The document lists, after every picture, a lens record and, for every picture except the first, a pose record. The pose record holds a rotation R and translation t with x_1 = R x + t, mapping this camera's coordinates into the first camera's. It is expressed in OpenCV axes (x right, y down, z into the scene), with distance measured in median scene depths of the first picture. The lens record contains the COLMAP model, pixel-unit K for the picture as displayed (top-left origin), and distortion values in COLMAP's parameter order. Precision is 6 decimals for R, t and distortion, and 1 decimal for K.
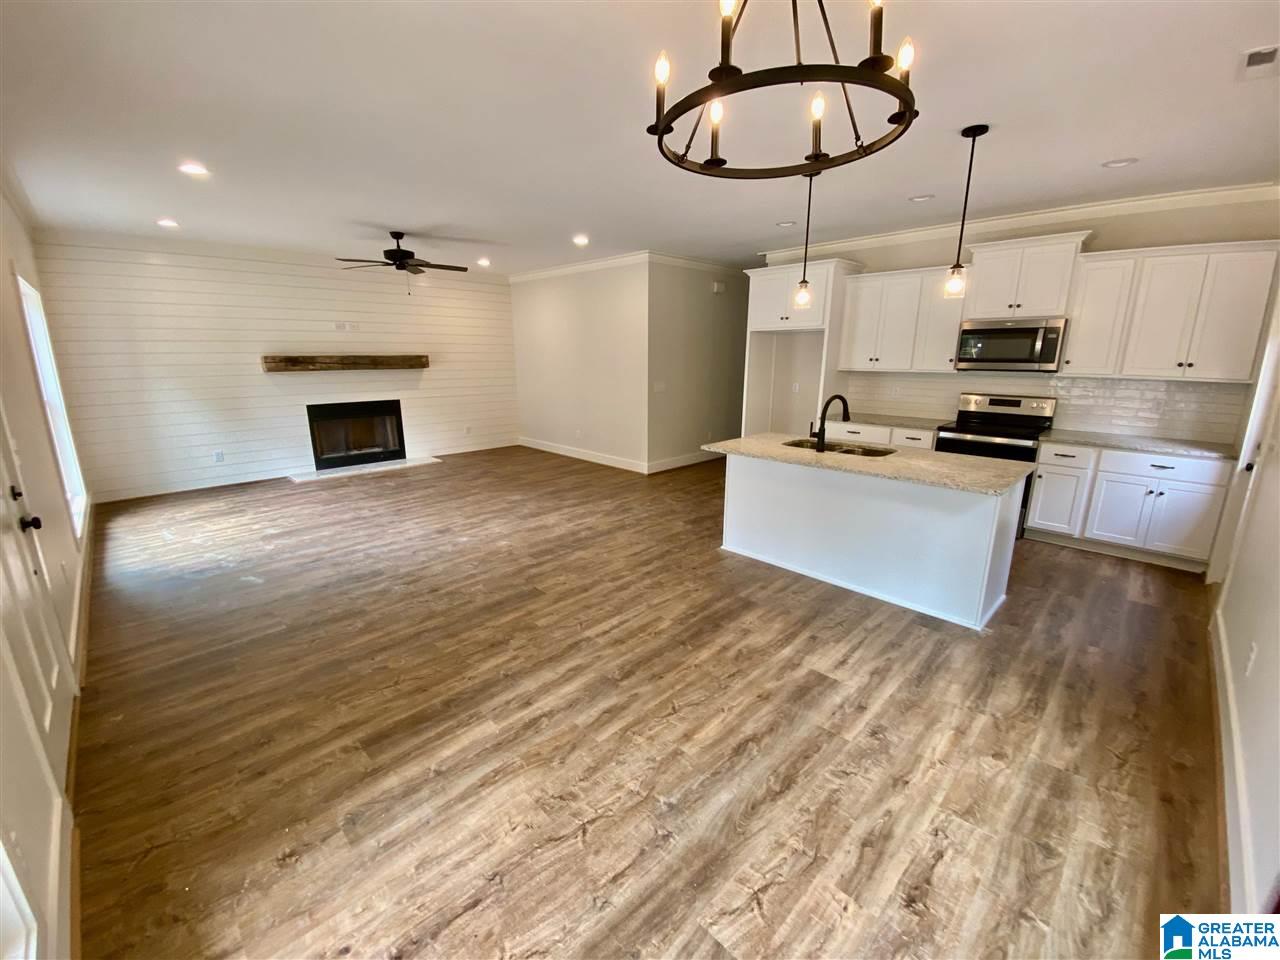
lens RADIAL K [[515.9, 0, 640.0], [0, 515.9, 480.0], [0, 0, 1]] dist [-0.001050, -0.017202]
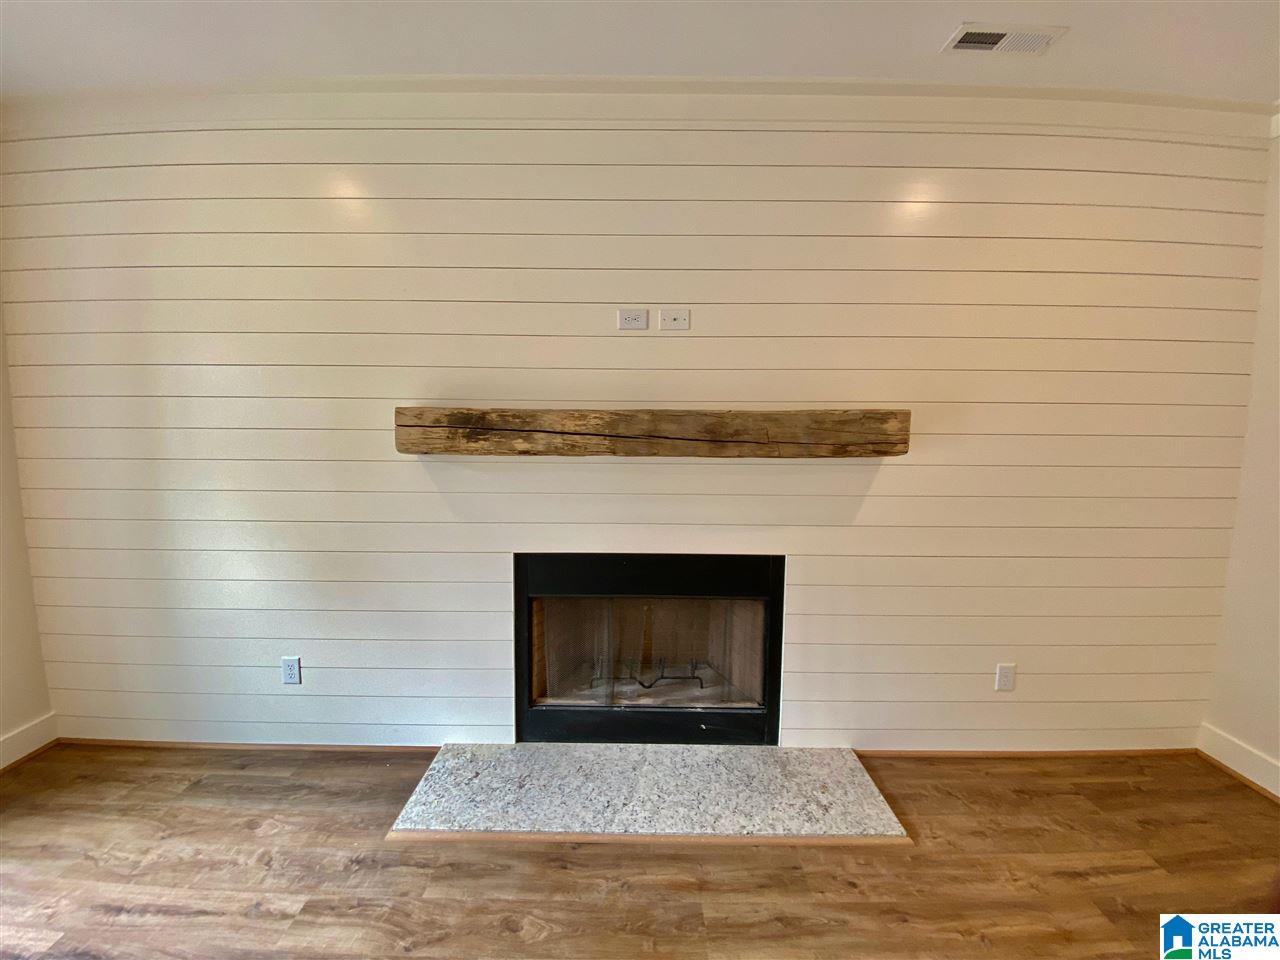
lens RADIAL K [[516.5, 0, 639.3], [0, 516.5, 497.4], [0, 0, 1]] dist [0.023913, -0.017103]
pose [[0.711631, 0.099766, -0.695434, -0.243534], [-0.173294, 0.984207, -0.036137, -0.125284], [0.680846, 0.146230, 0.717681, 0.548810]]
